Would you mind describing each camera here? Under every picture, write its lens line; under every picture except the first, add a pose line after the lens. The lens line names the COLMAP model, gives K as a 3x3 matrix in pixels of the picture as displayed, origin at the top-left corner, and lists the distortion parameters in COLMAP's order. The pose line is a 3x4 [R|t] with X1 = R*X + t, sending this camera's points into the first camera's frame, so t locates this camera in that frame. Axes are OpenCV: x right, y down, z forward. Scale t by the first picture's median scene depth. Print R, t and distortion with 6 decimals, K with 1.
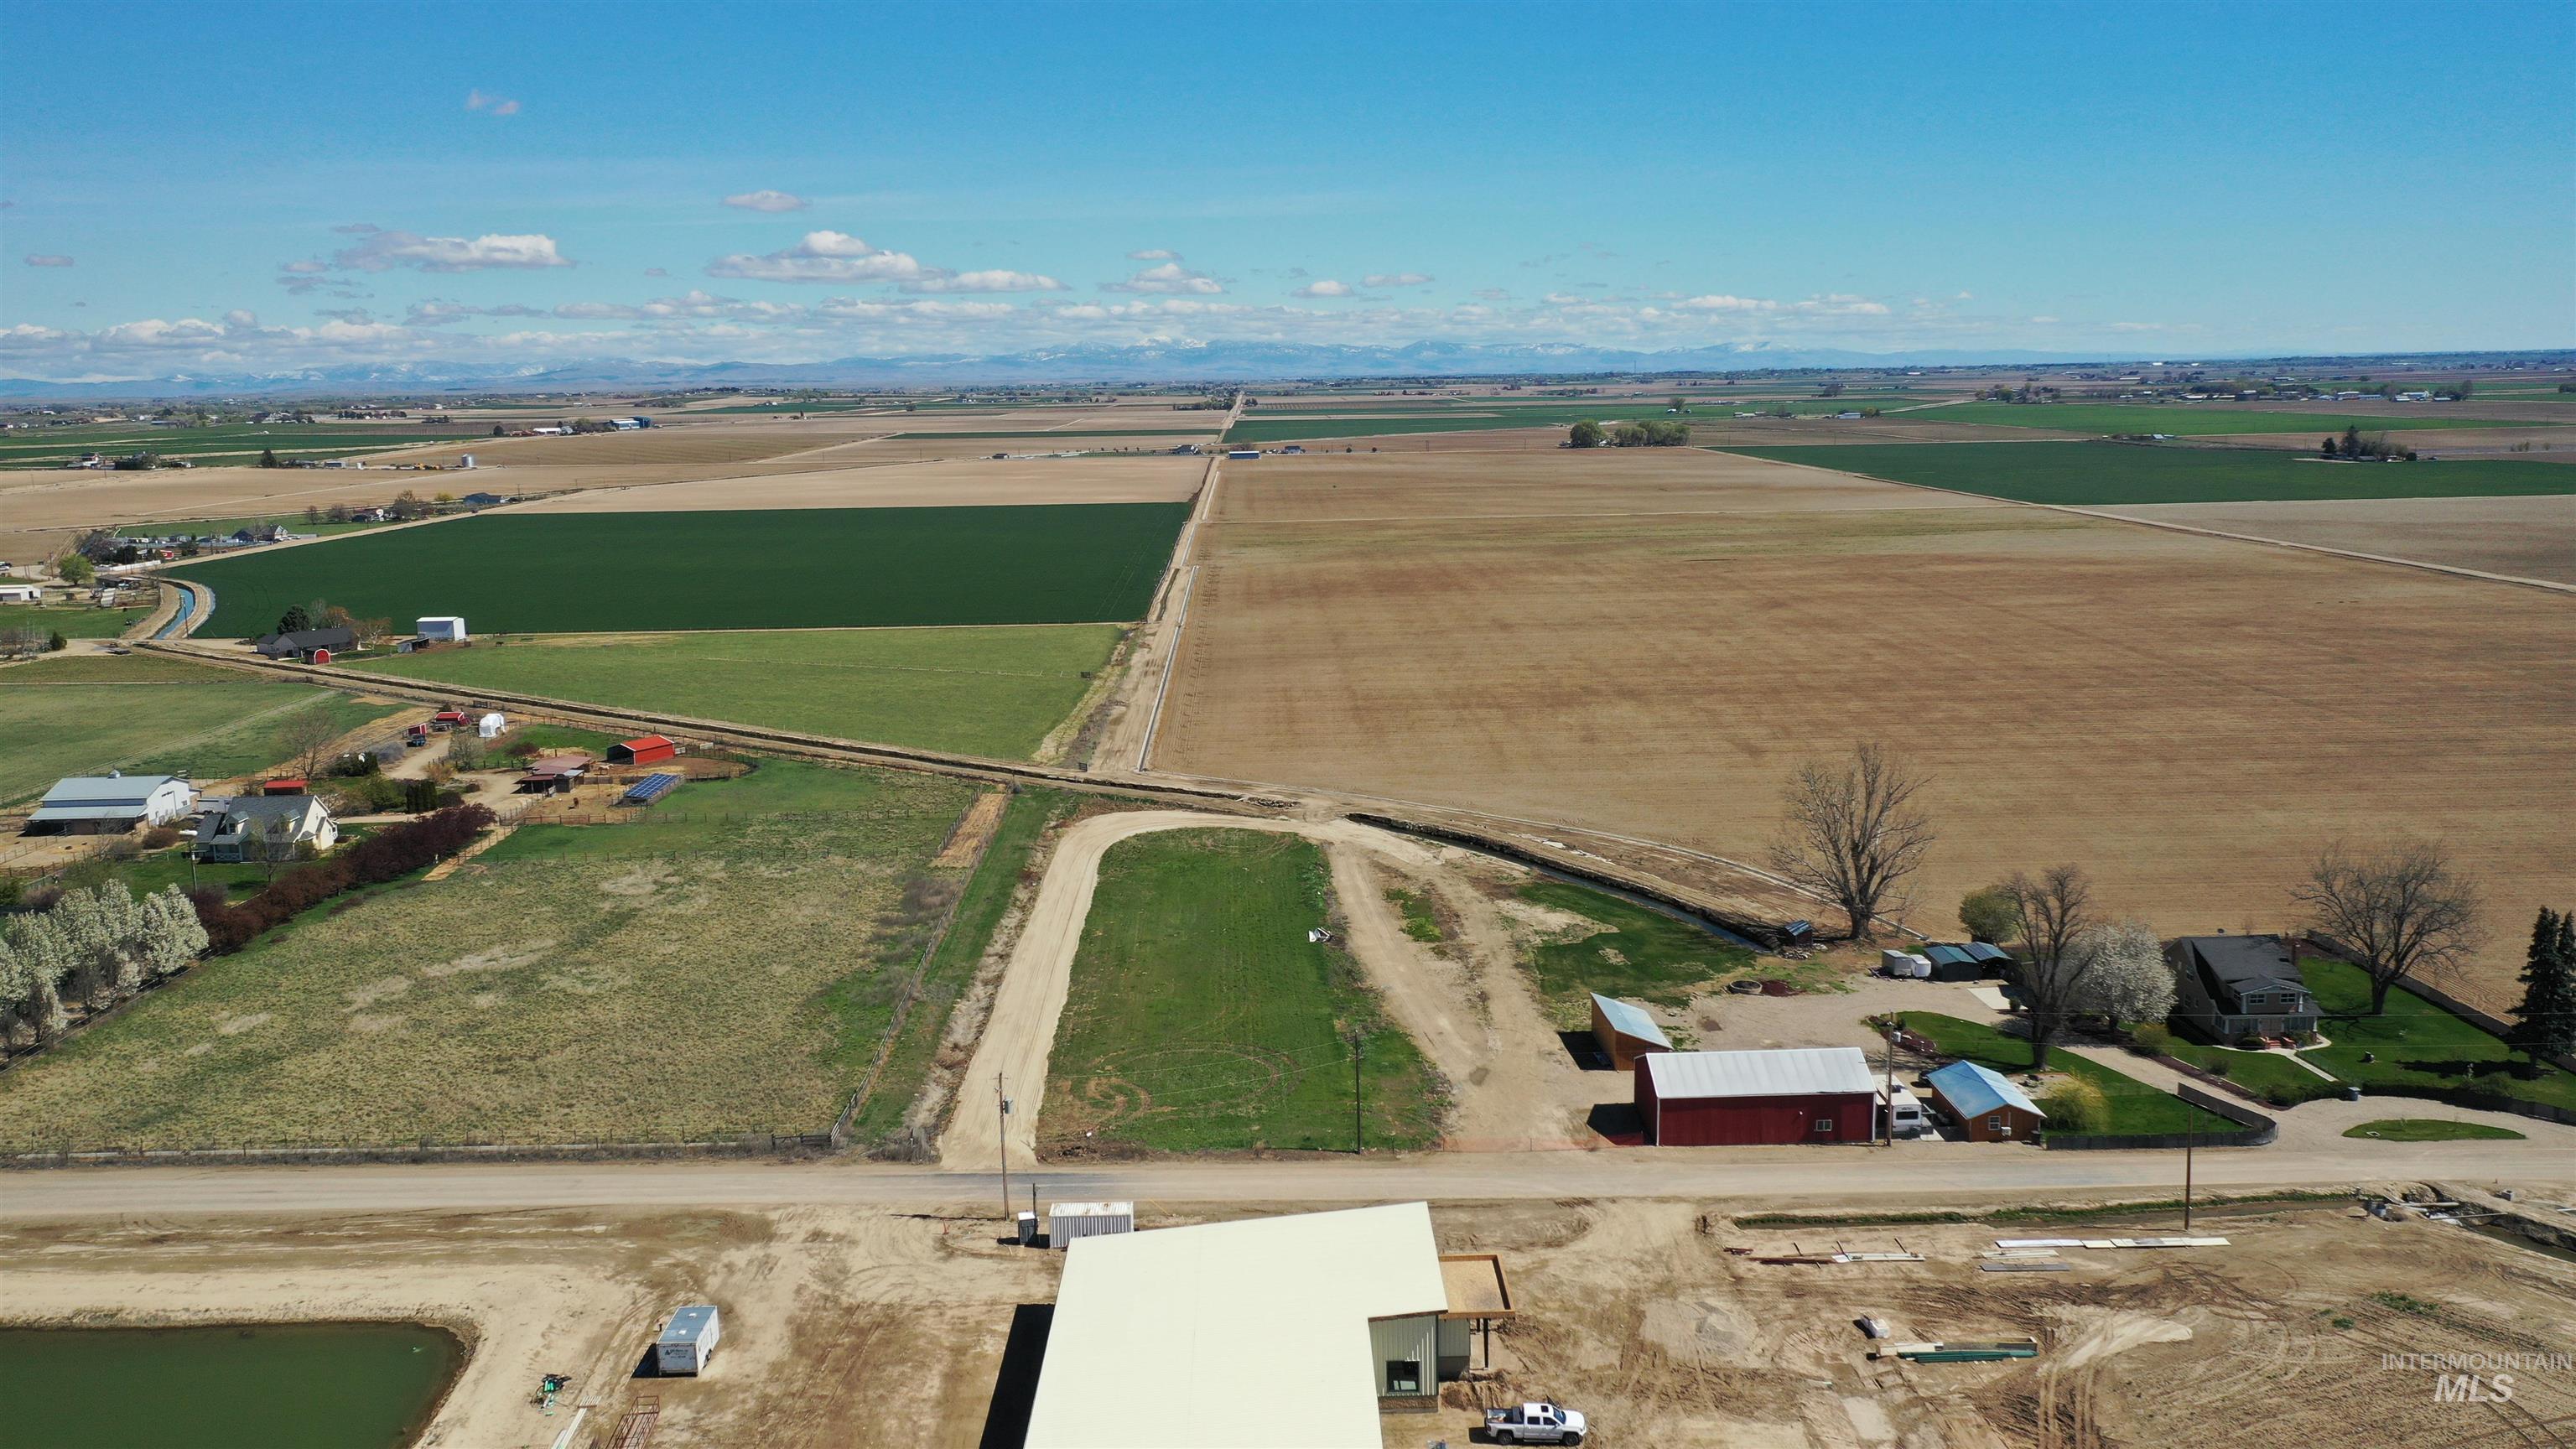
lens RADIAL K [[2025.2, 0, 1288.0], [0, 2025.2, 724.5], [0, 0, 1]] dist [0.006164, 0.000341]
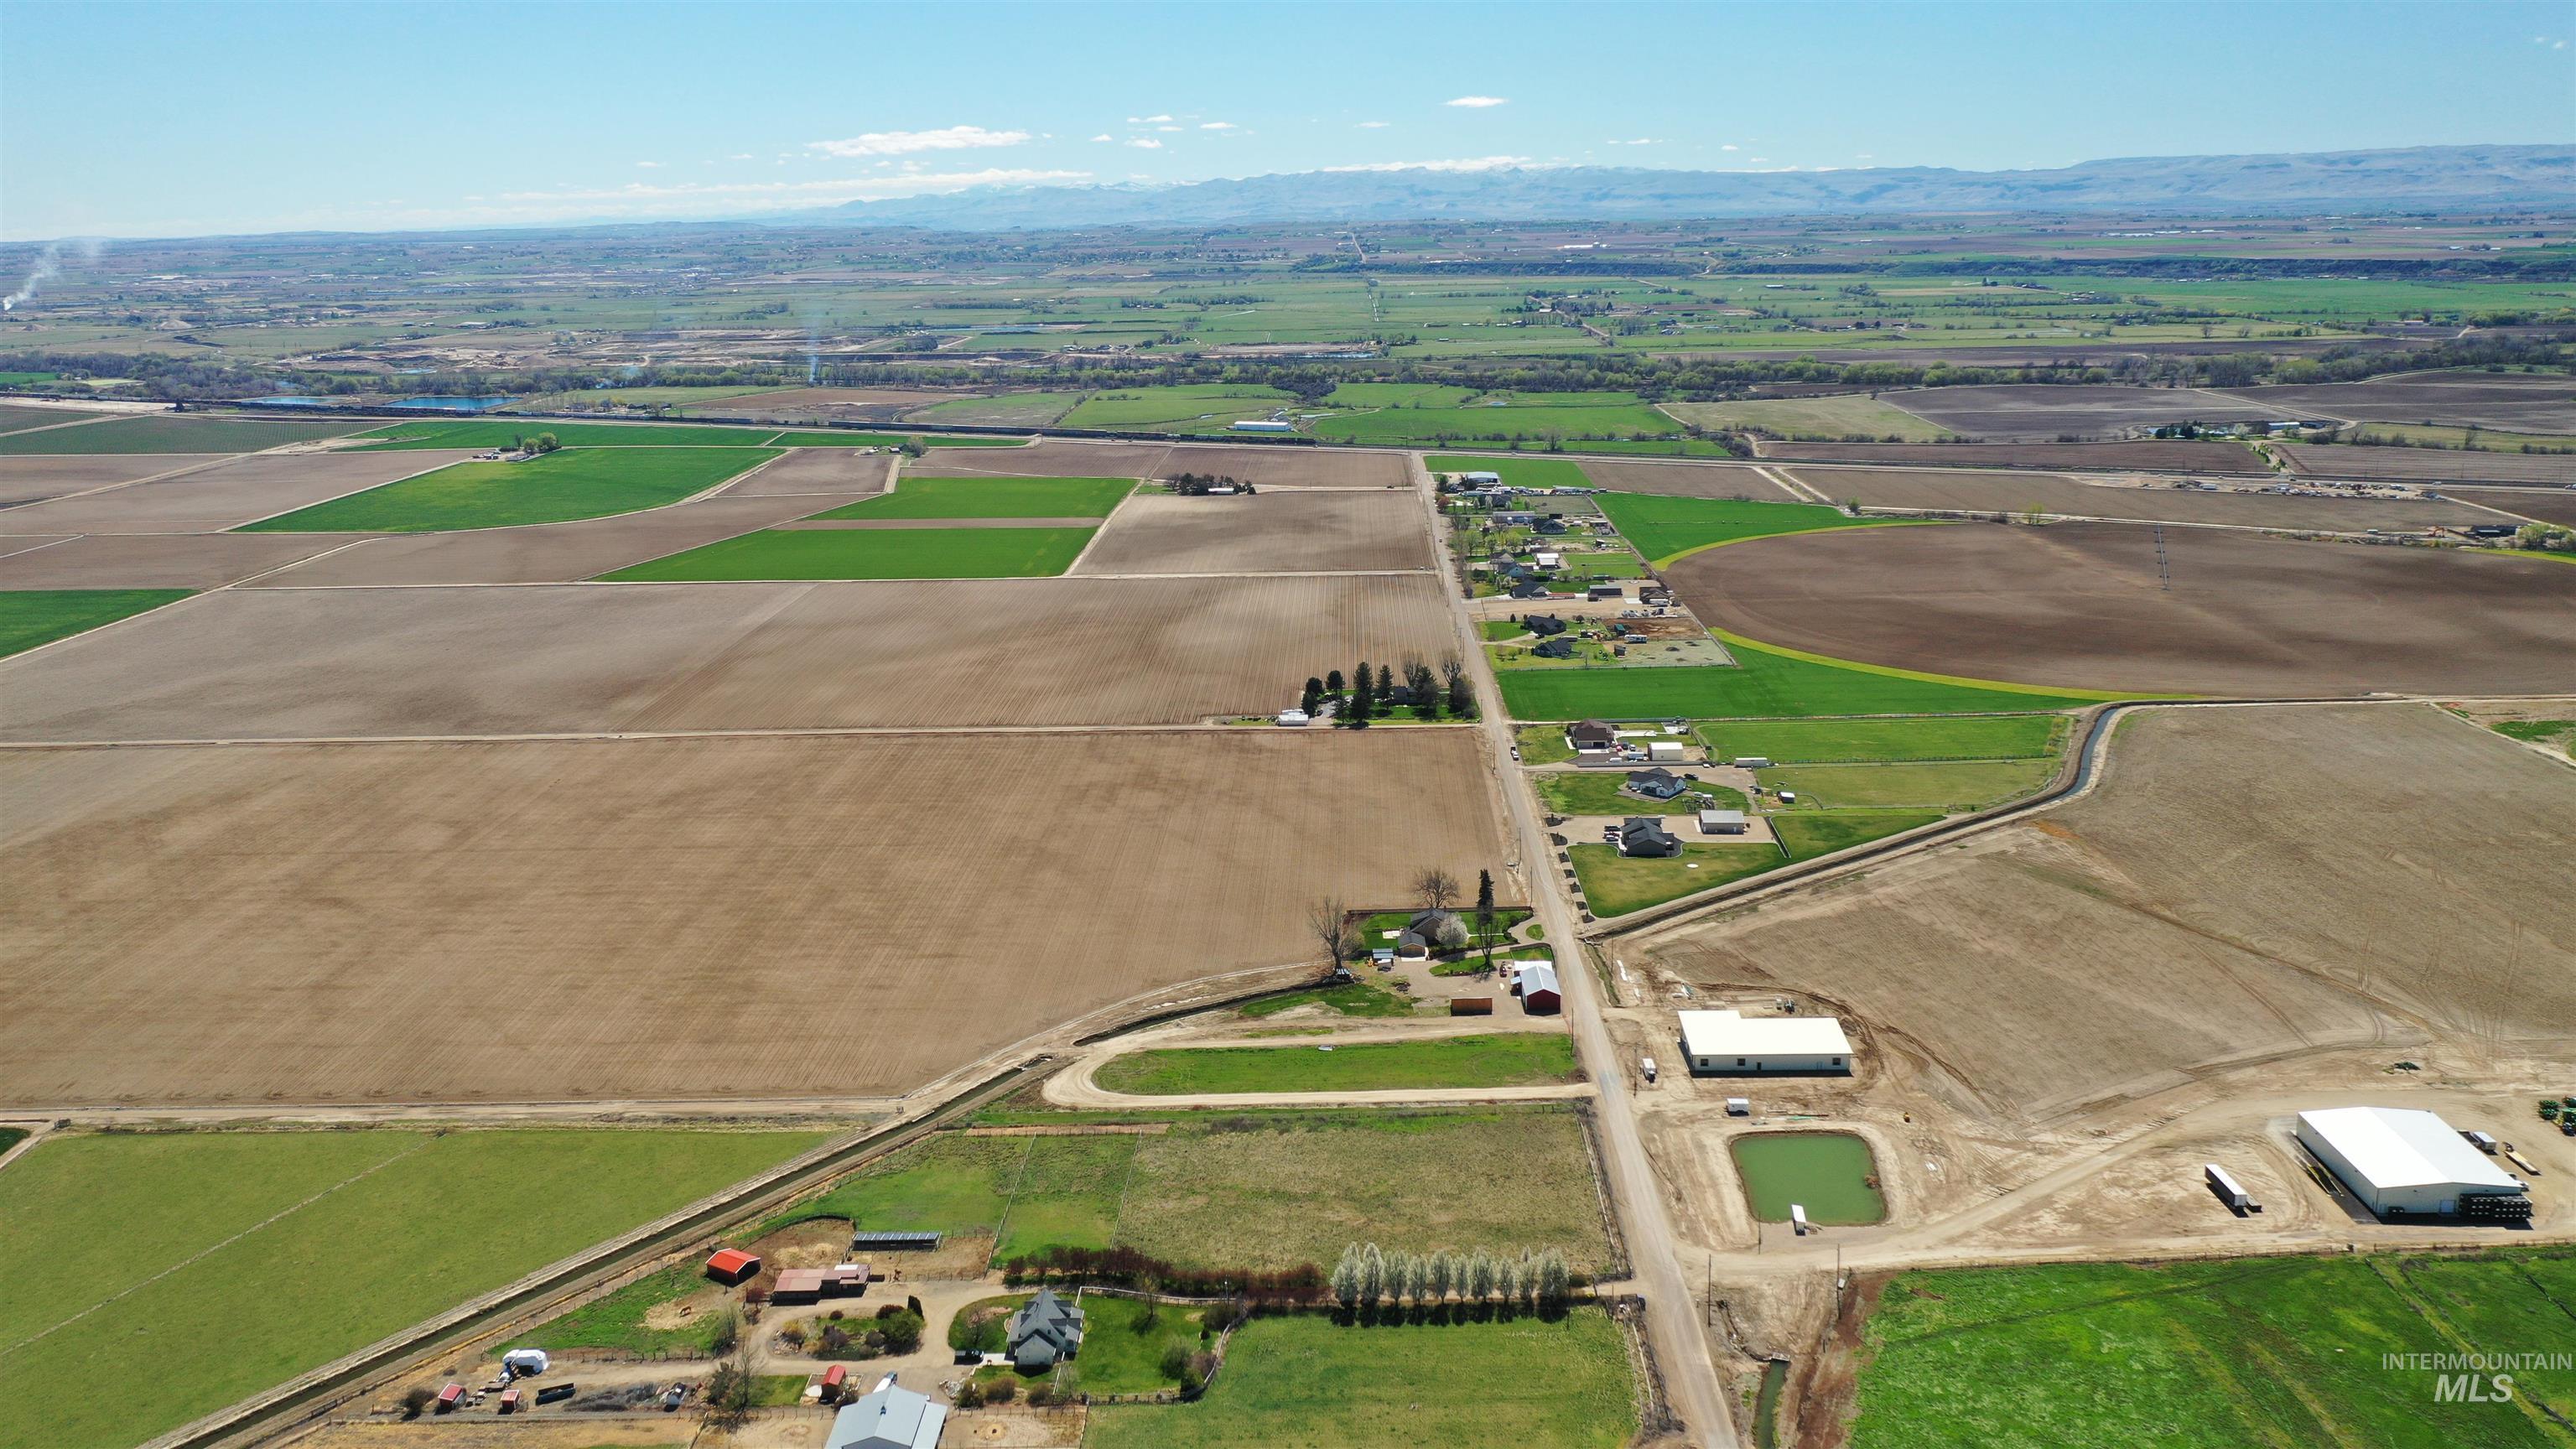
lens RADIAL K [[2025.2, 0, 1288.0], [0, 2025.2, 724.5], [0, 0, 1]] dist [0.006164, 0.000341]
pose [[0.042830, -0.227402, 0.972859, -2.368896], [0.189528, 0.957920, 0.215566, -0.834284], [-0.980941, 0.175151, 0.084126, 0.842667]]
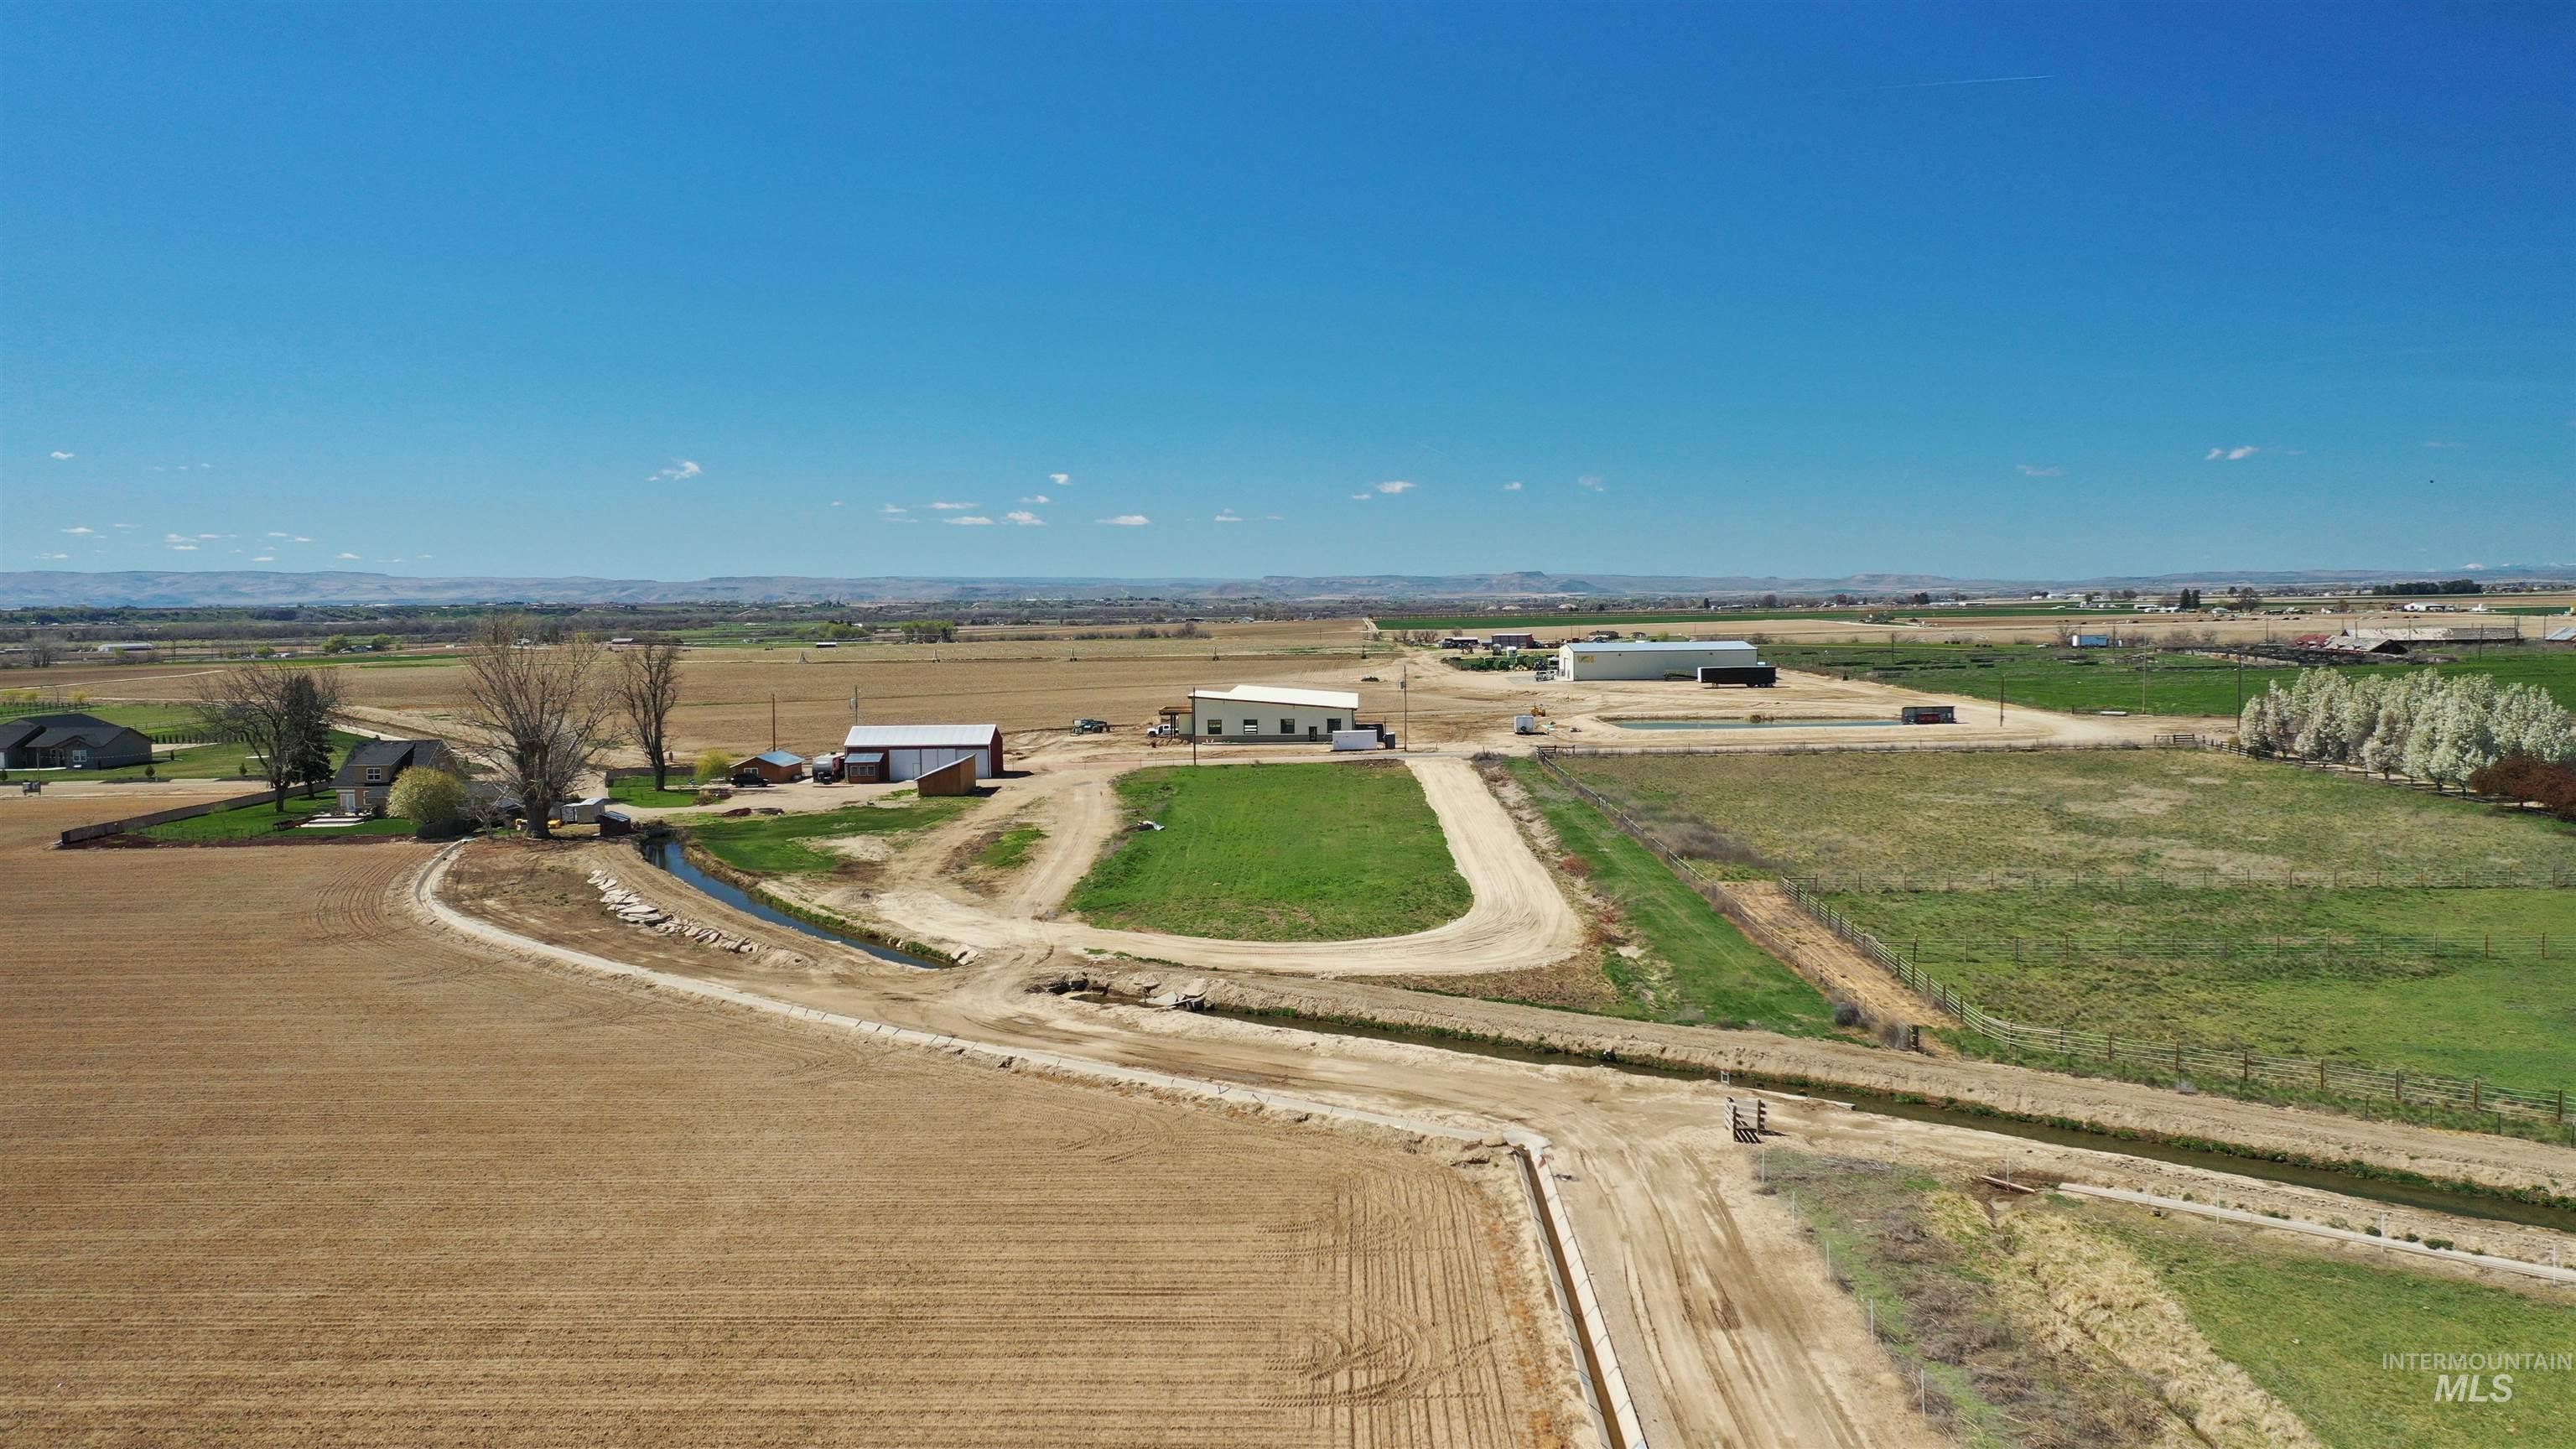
lens RADIAL K [[2025.2, 0, 1288.0], [0, 2025.2, 724.5], [0, 0, 1]] dist [0.006164, 0.000341]
pose [[-0.998231, 0.029492, 0.051623, -0.091871], [0.040652, 0.972178, 0.230690, -0.137481], [-0.043383, 0.232380, -0.971657, 1.946698]]
